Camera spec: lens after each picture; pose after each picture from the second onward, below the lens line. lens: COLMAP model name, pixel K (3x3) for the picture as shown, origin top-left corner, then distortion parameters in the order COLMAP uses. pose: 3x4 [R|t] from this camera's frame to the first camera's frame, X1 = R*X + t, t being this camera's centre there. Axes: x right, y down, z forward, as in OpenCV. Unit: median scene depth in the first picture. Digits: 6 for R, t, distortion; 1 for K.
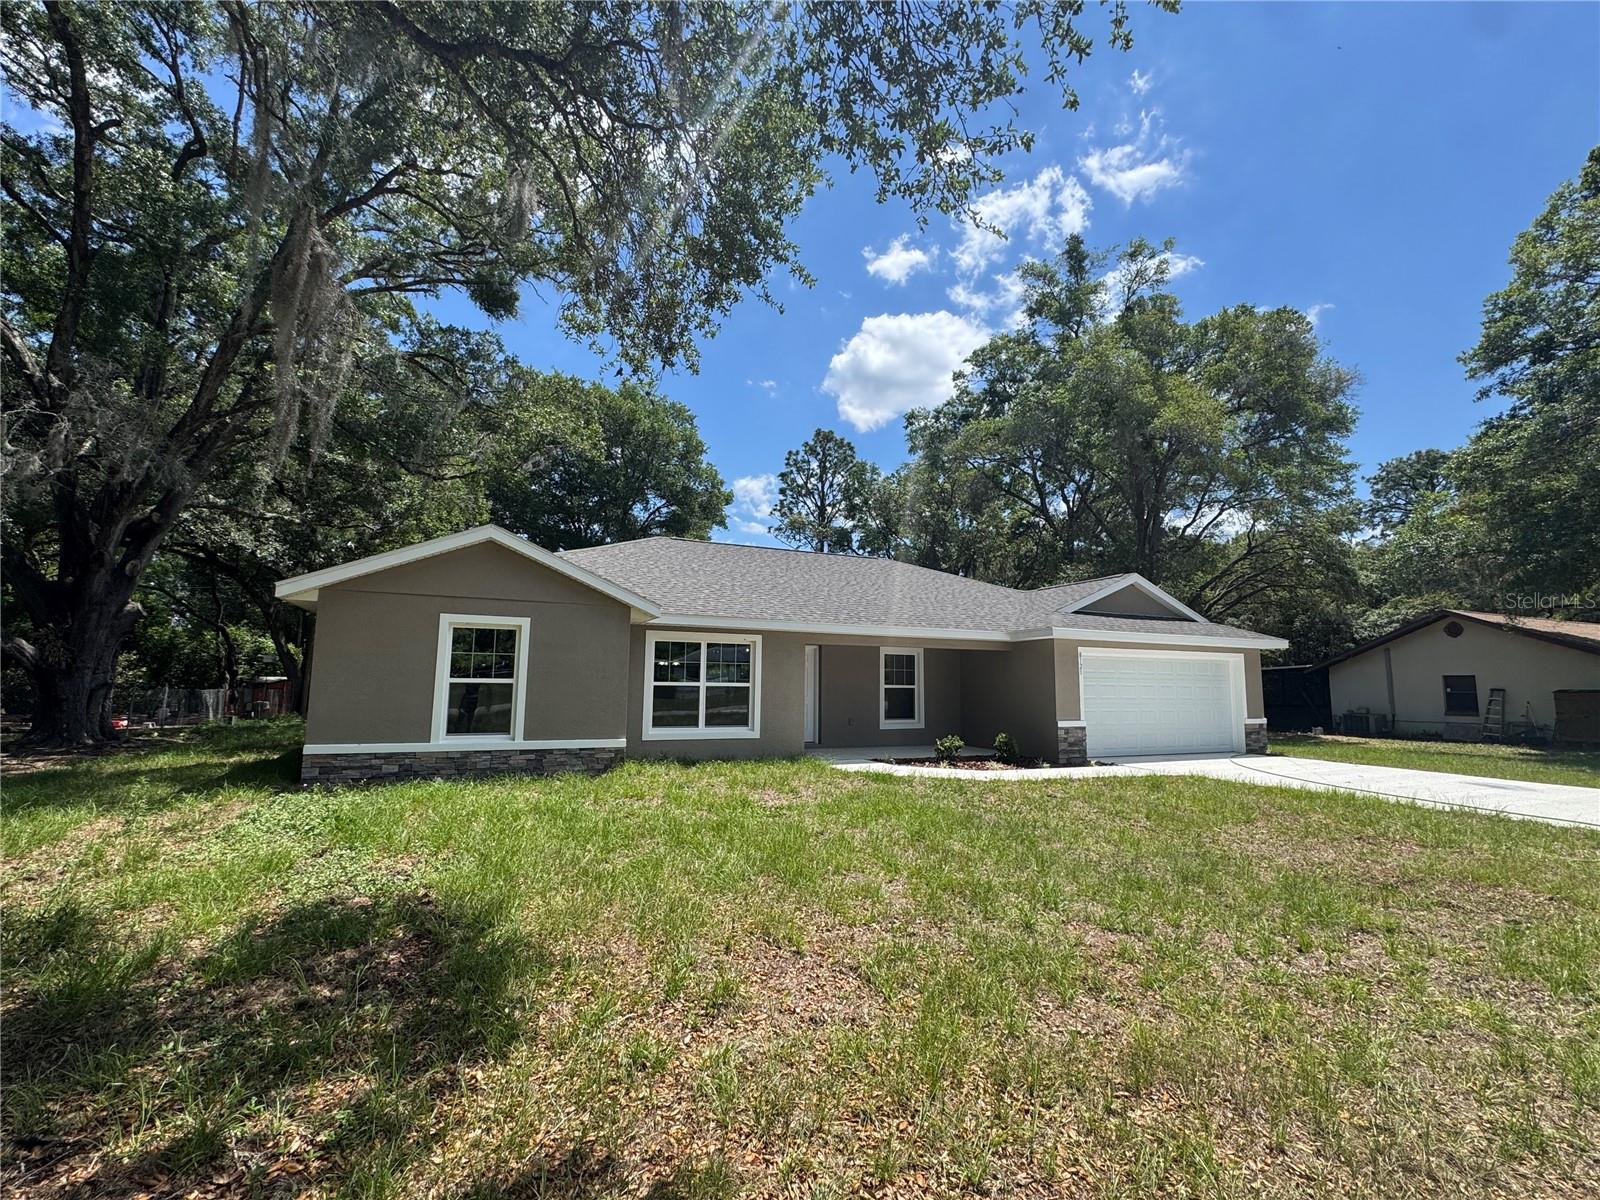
lens RADIAL K [[695.9, 0, 788.0], [0, 695.9, 593.5], [0, 0, 1]] dist [-0.003735, 0.000444]
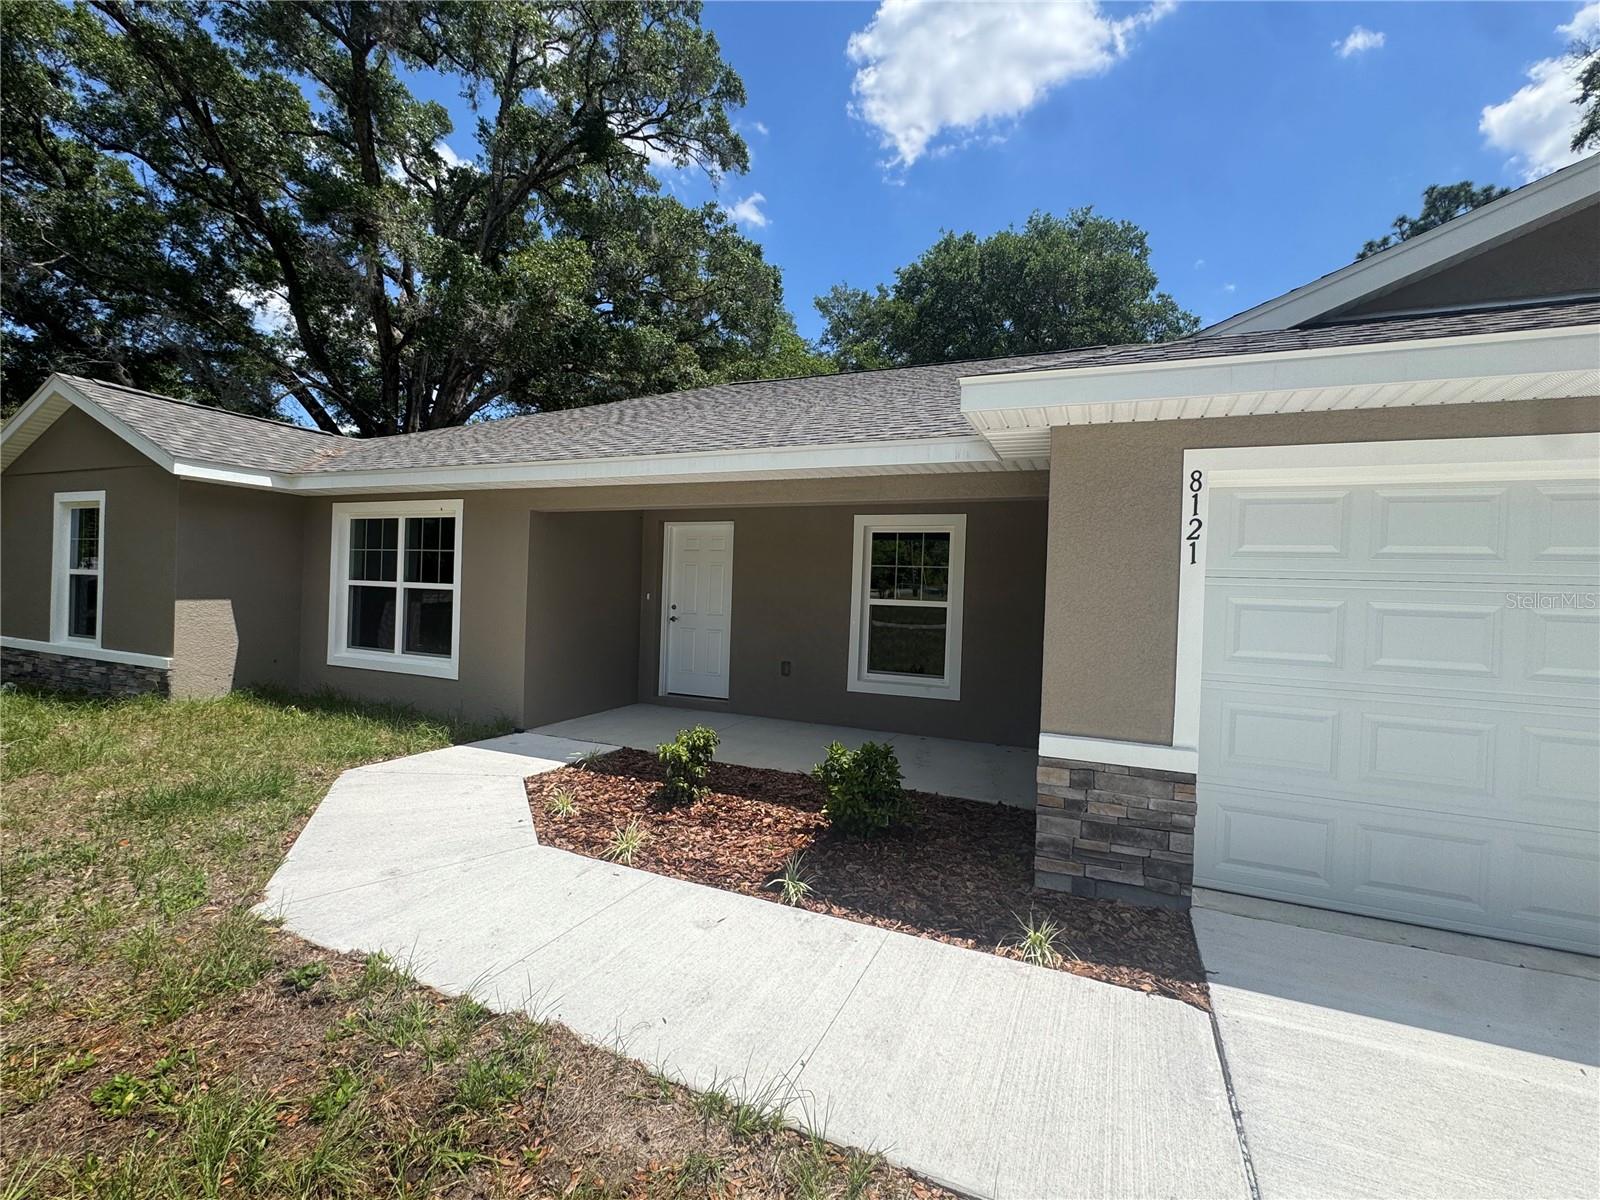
lens RADIAL K [[695.9, 0, 802.1], [0, 695.9, 598.9], [0, 0, 1]] dist [-0.003735, 0.000444]
pose [[0.682550, 0.017996, -0.730617, 0.385049], [0.068264, 0.993756, 0.088251, 0.075144], [0.727643, -0.110111, 0.677060, 0.559672]]
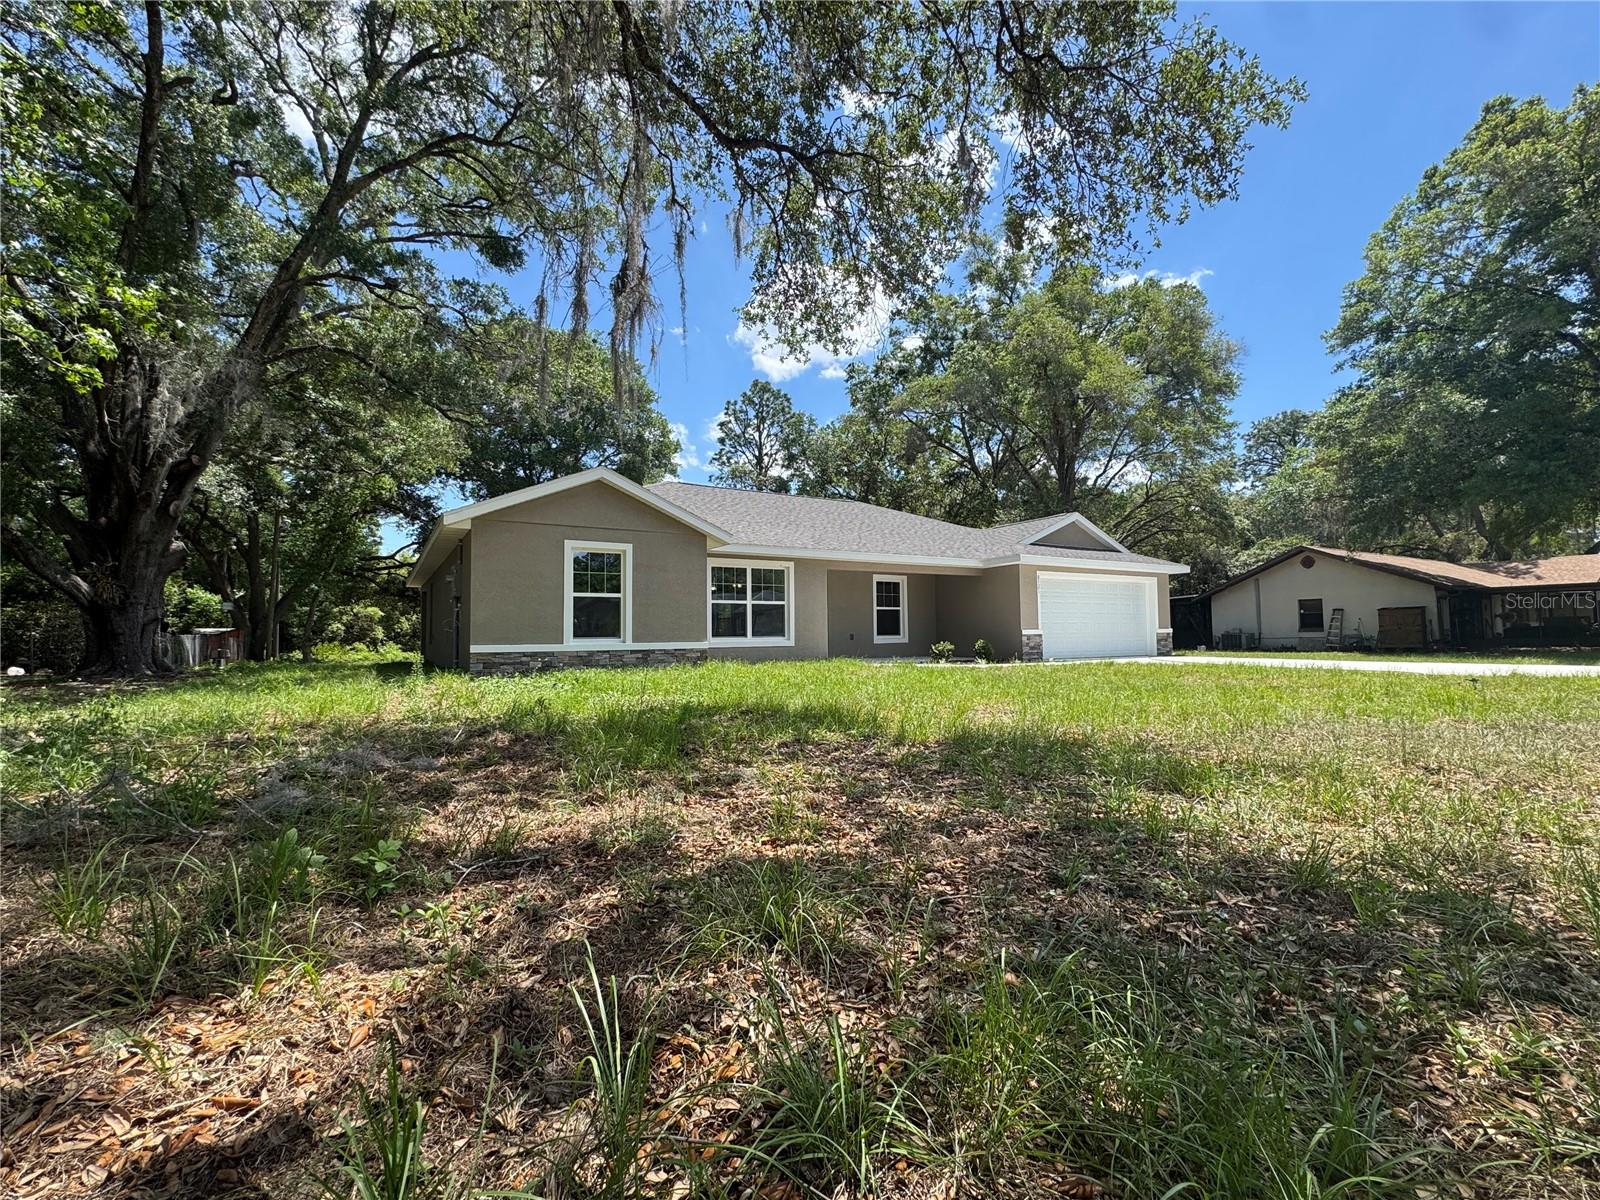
lens RADIAL K [[695.9, 0, 784.8], [0, 695.9, 591.1], [0, 0, 1]] dist [-0.003735, 0.000444]
pose [[0.992475, -0.014842, 0.121541, -0.138248], [0.006719, 0.997732, 0.066972, 0.020491], [-0.122259, -0.065652, 0.990324, -0.135324]]
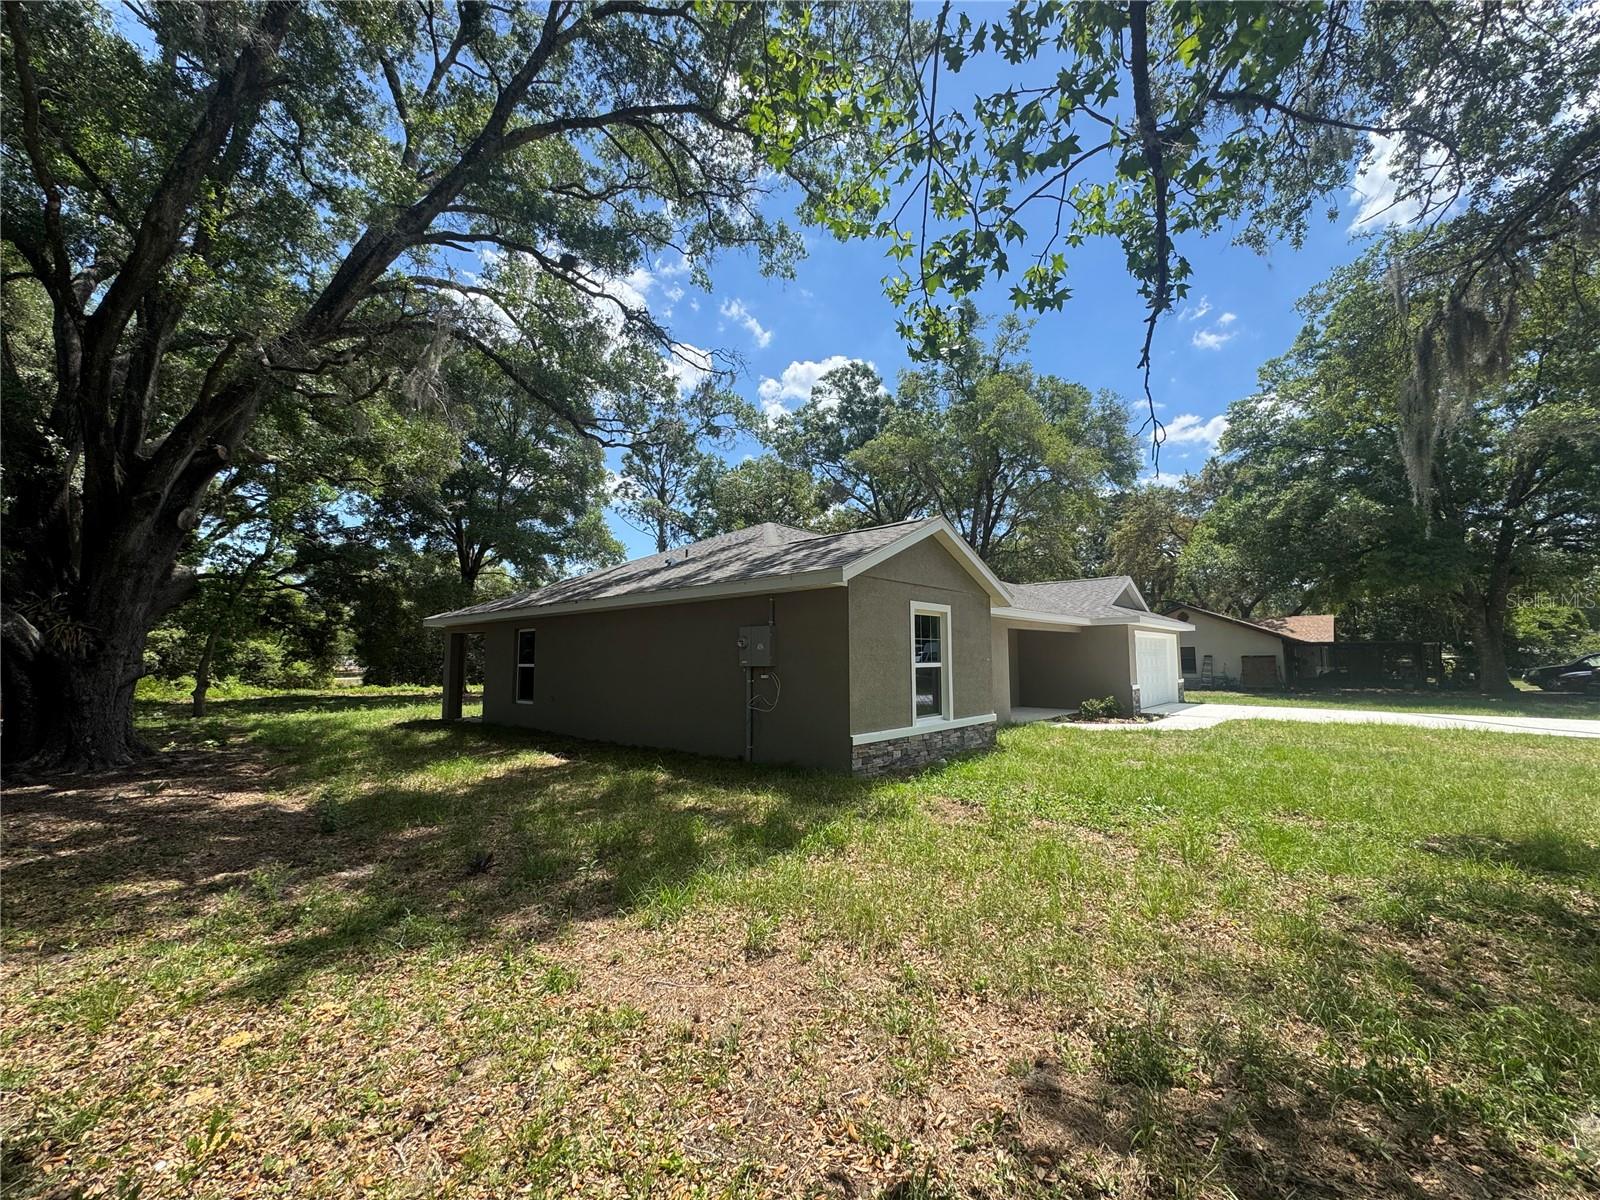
lens RADIAL K [[628.3, 0, 788.7], [0, 628.3, 608.1], [0, 0, 1]] dist [-0.004386, -0.000862]
pose [[0.912228, 0.016011, 0.409371, -0.540390], [-0.038451, 0.998171, 0.046643, 0.001810], [-0.407875, -0.058290, 0.911175, 0.120322]]
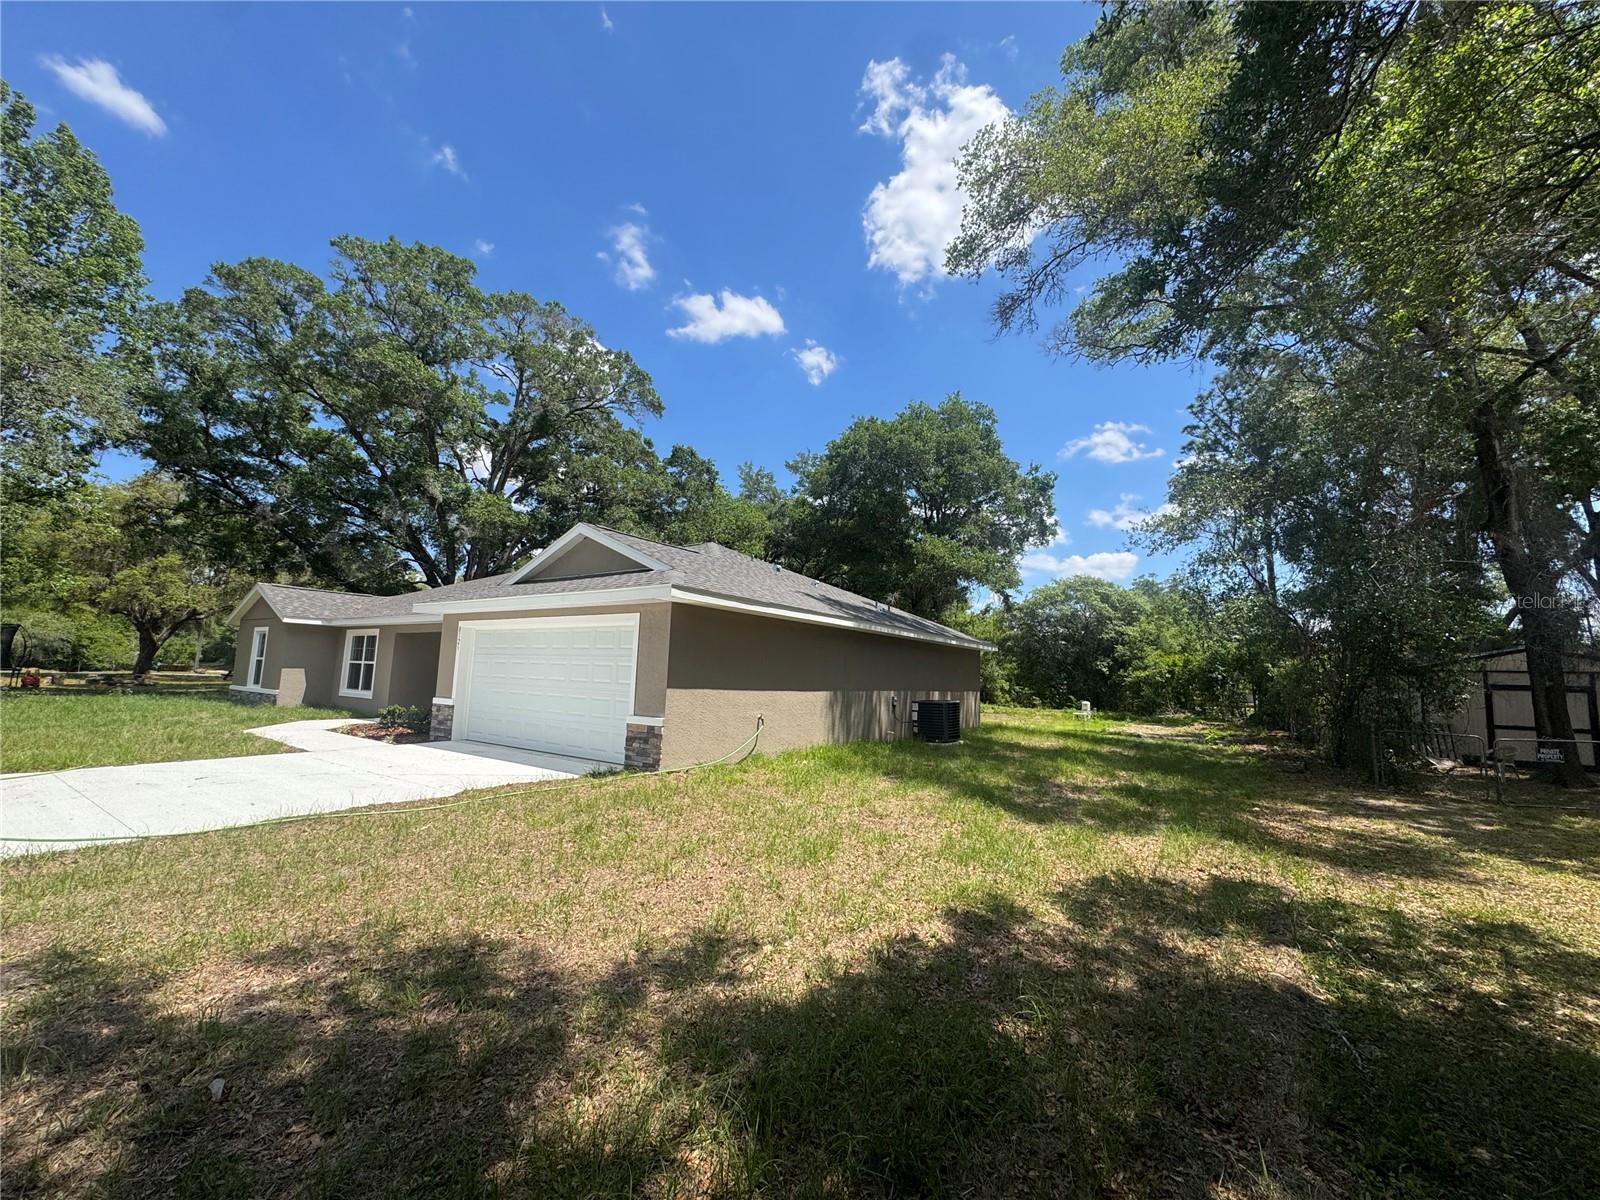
lens RADIAL K [[628.3, 0, 799.5], [0, 628.3, 599.4], [0, 0, 1]] dist [-0.004386, -0.000862]
pose [[0.539403, -0.099195, -0.836185, 1.053413], [0.083637, 0.994438, -0.064017, 0.107752], [0.837884, -0.035405, 0.544699, 0.706116]]
